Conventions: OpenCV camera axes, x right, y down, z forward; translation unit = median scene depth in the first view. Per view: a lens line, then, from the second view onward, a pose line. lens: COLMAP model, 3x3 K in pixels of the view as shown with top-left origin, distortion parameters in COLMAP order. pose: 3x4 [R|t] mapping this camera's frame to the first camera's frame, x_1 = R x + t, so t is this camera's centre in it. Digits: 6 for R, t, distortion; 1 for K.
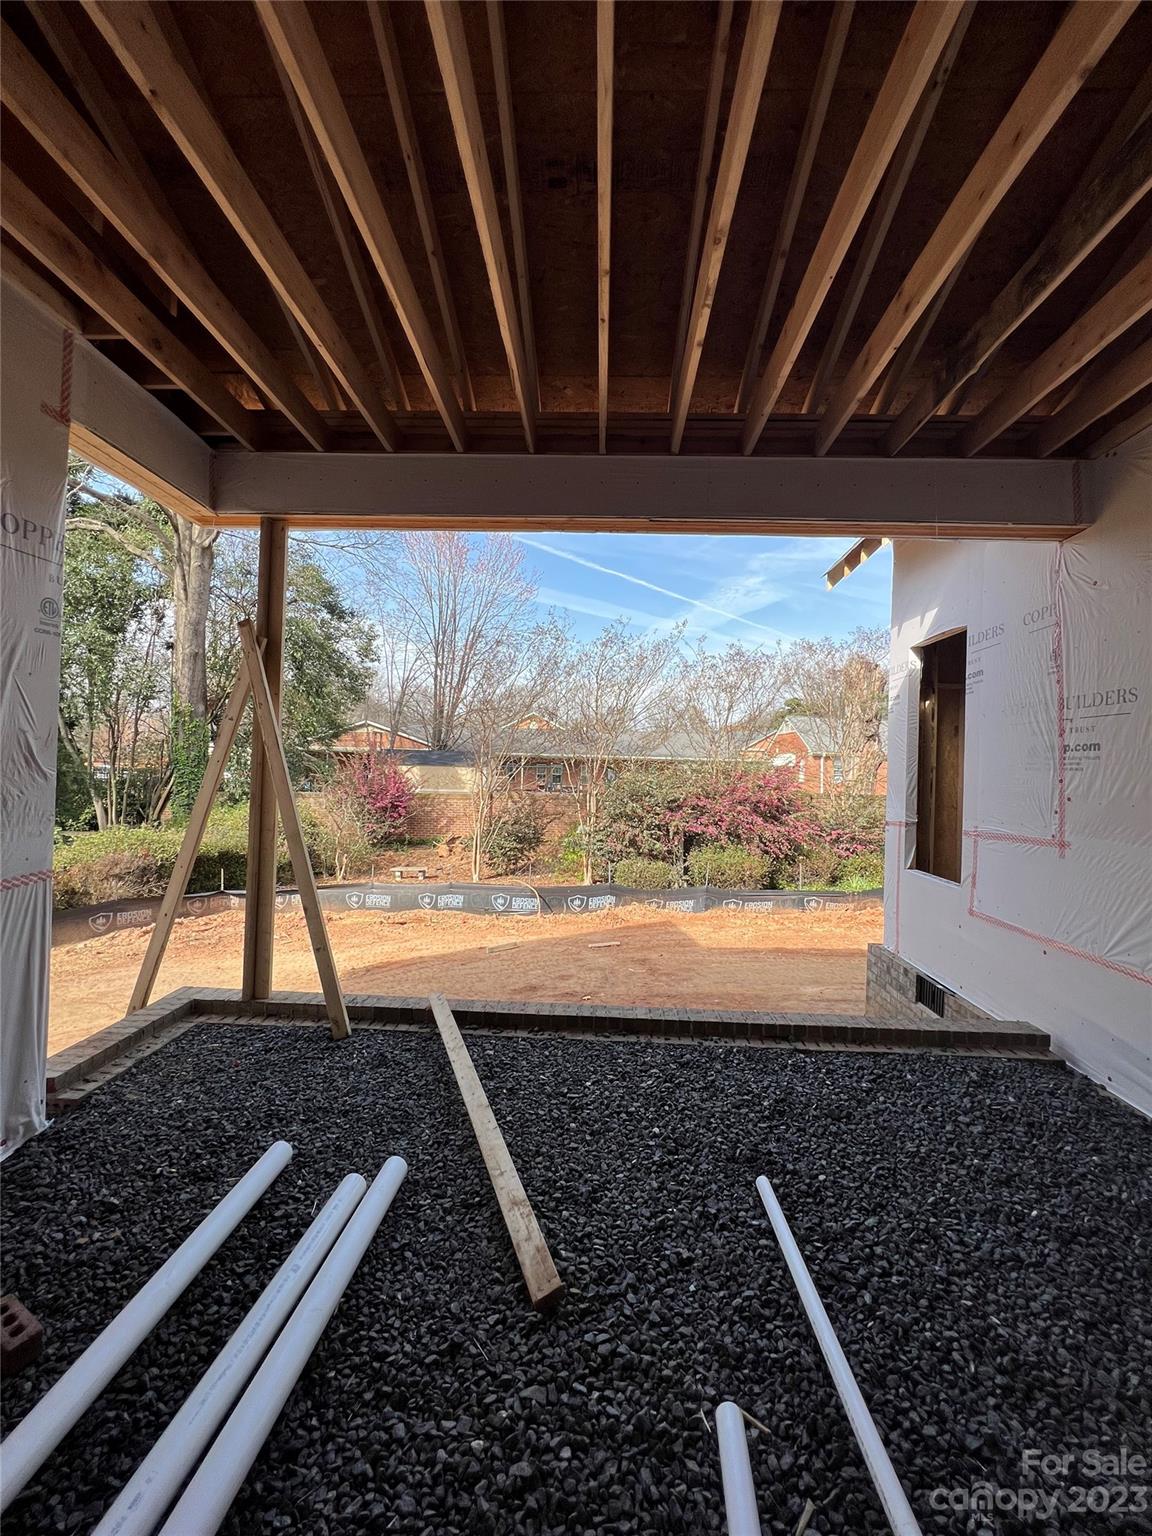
lens RADIAL K [[617.0, 0, 577.1], [0, 617.0, 762.2], [0, 0, 1]] dist [-0.000234, -0.000010]
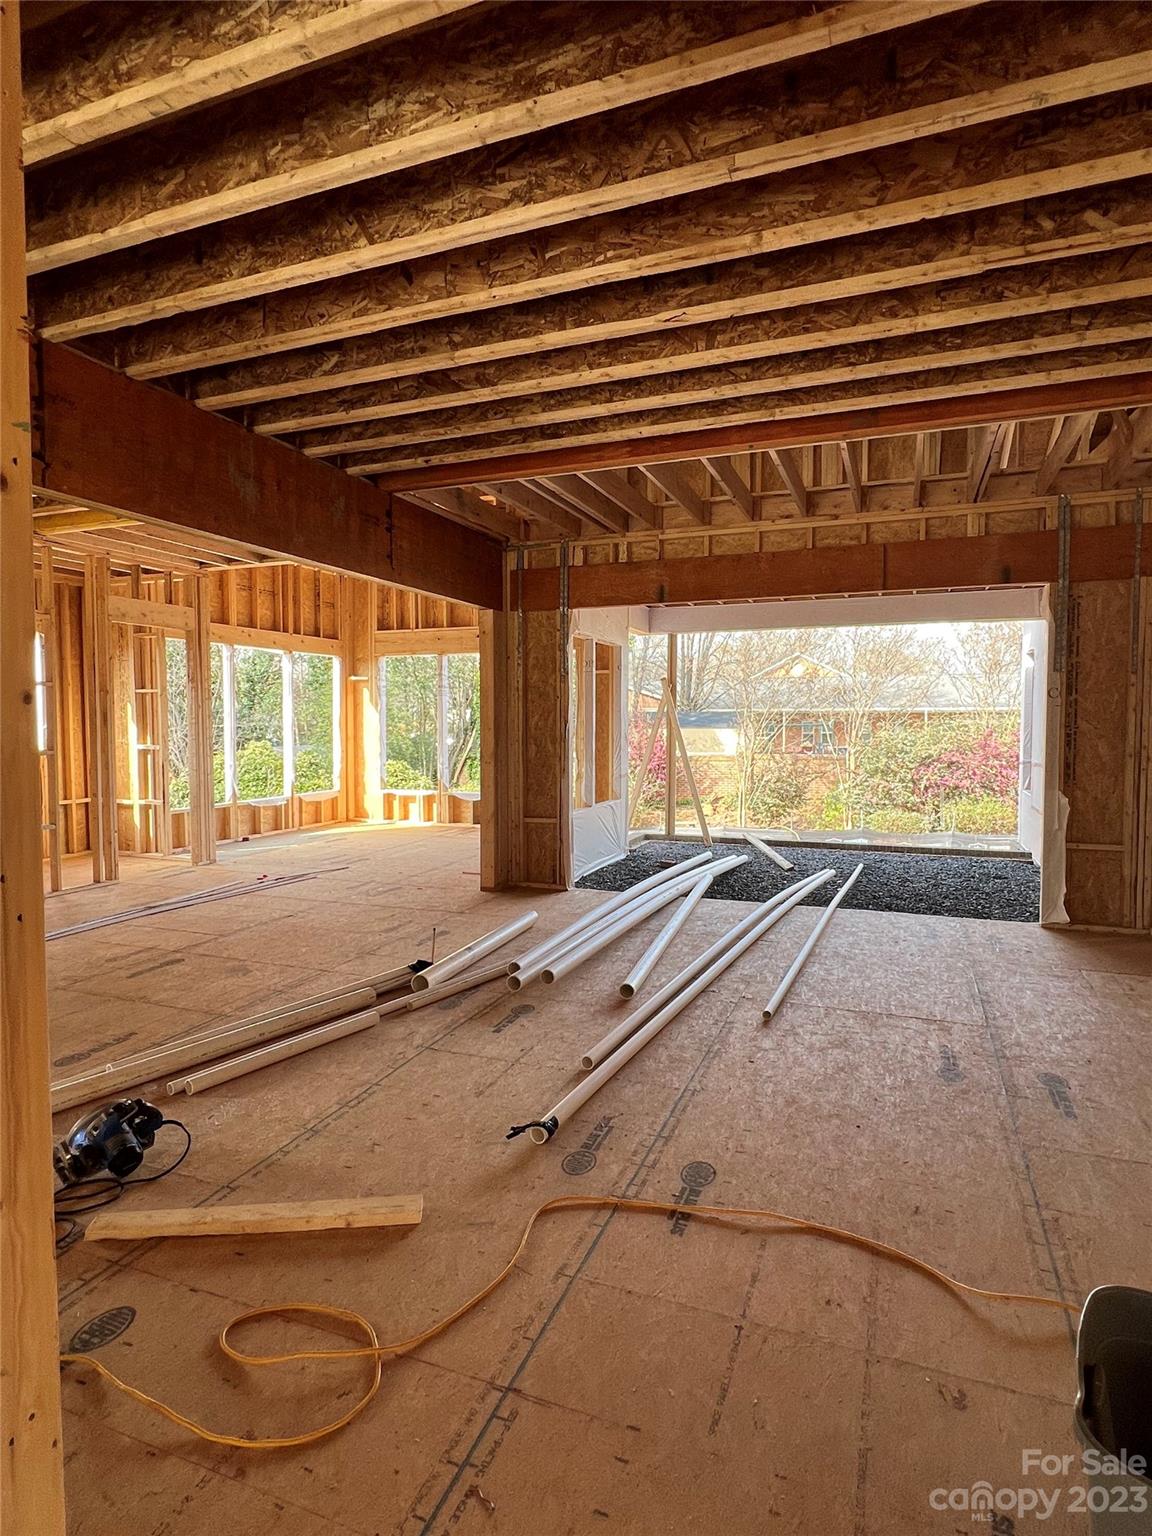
lens RADIAL K [[833.1, 0, 586.6], [0, 833.1, 764.8], [0, 0, 1]] dist [0.000425, -0.000080]
pose [[0.947894, -0.014071, -0.318274, 0.042484], [0.031779, 0.998218, 0.050515, -0.012023], [0.316996, -0.057997, 0.946652, -0.436513]]
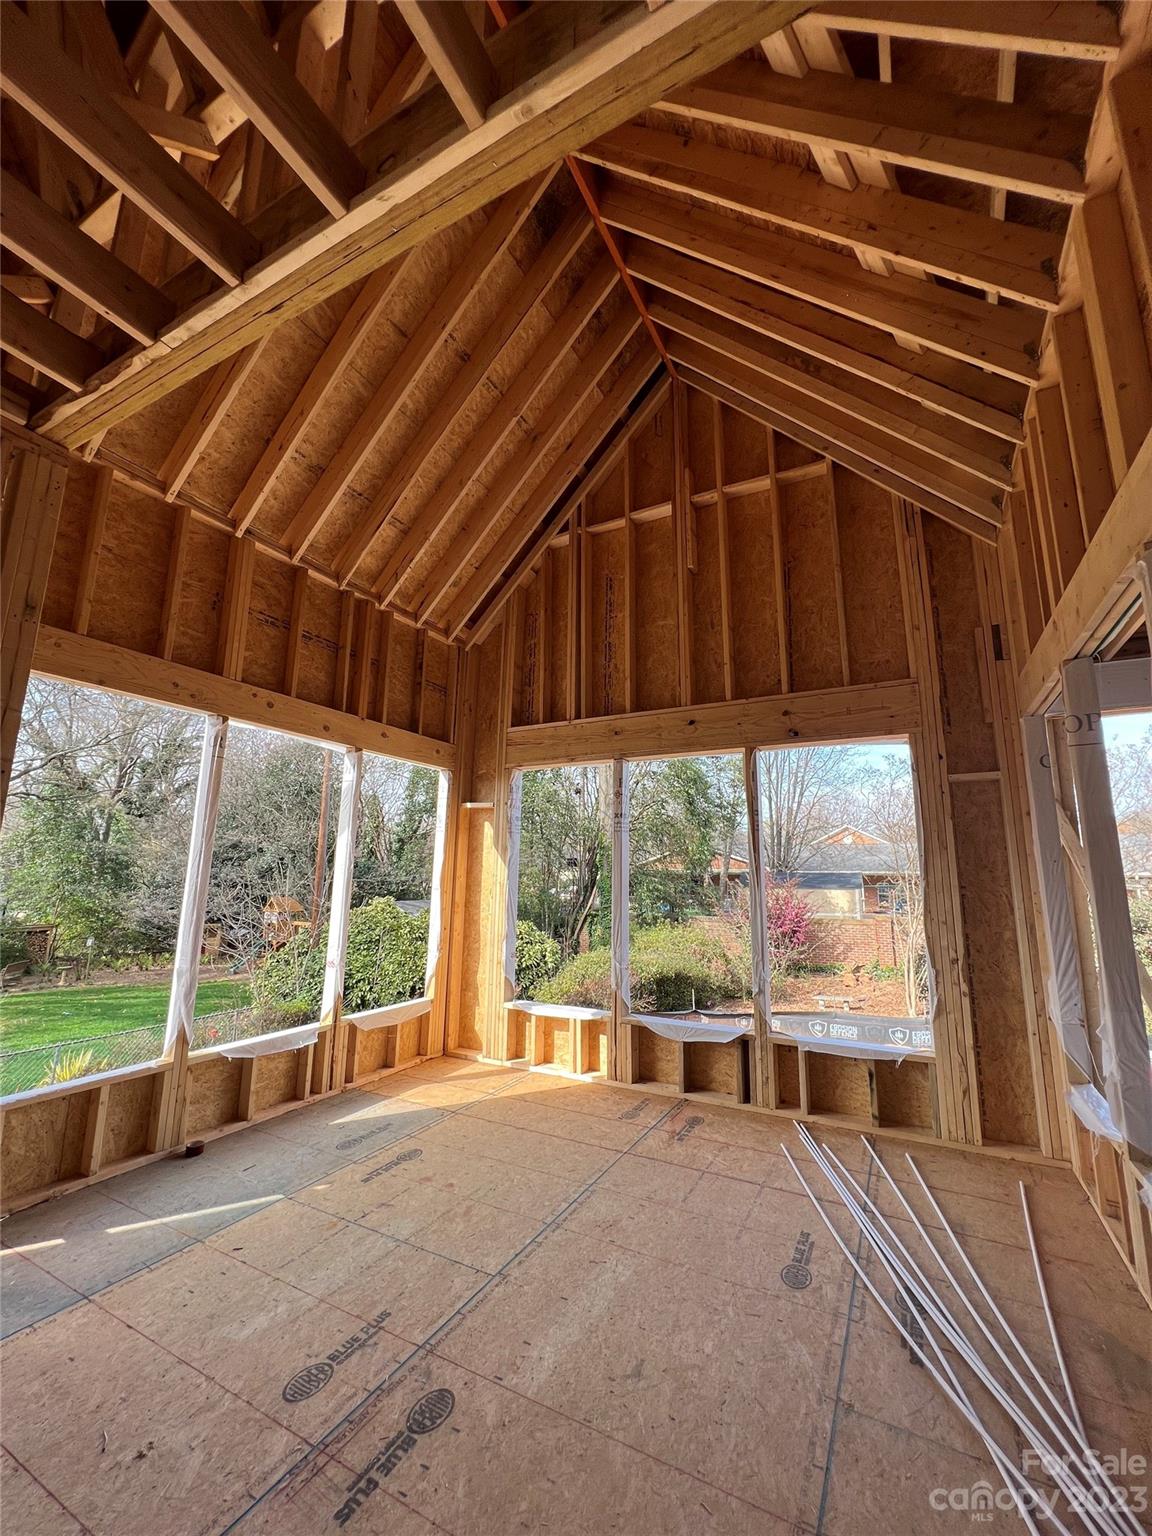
lens RADIAL K [[617.0, 0, 578.5], [0, 617.0, 764.4], [0, 0, 1]] dist [-0.000234, -0.000010]
pose [[0.899827, -0.097702, -0.425166, -0.169116], [0.017855, 0.982030, -0.187879, -0.015387], [0.435881, 0.161467, 0.885401, -0.105097]]
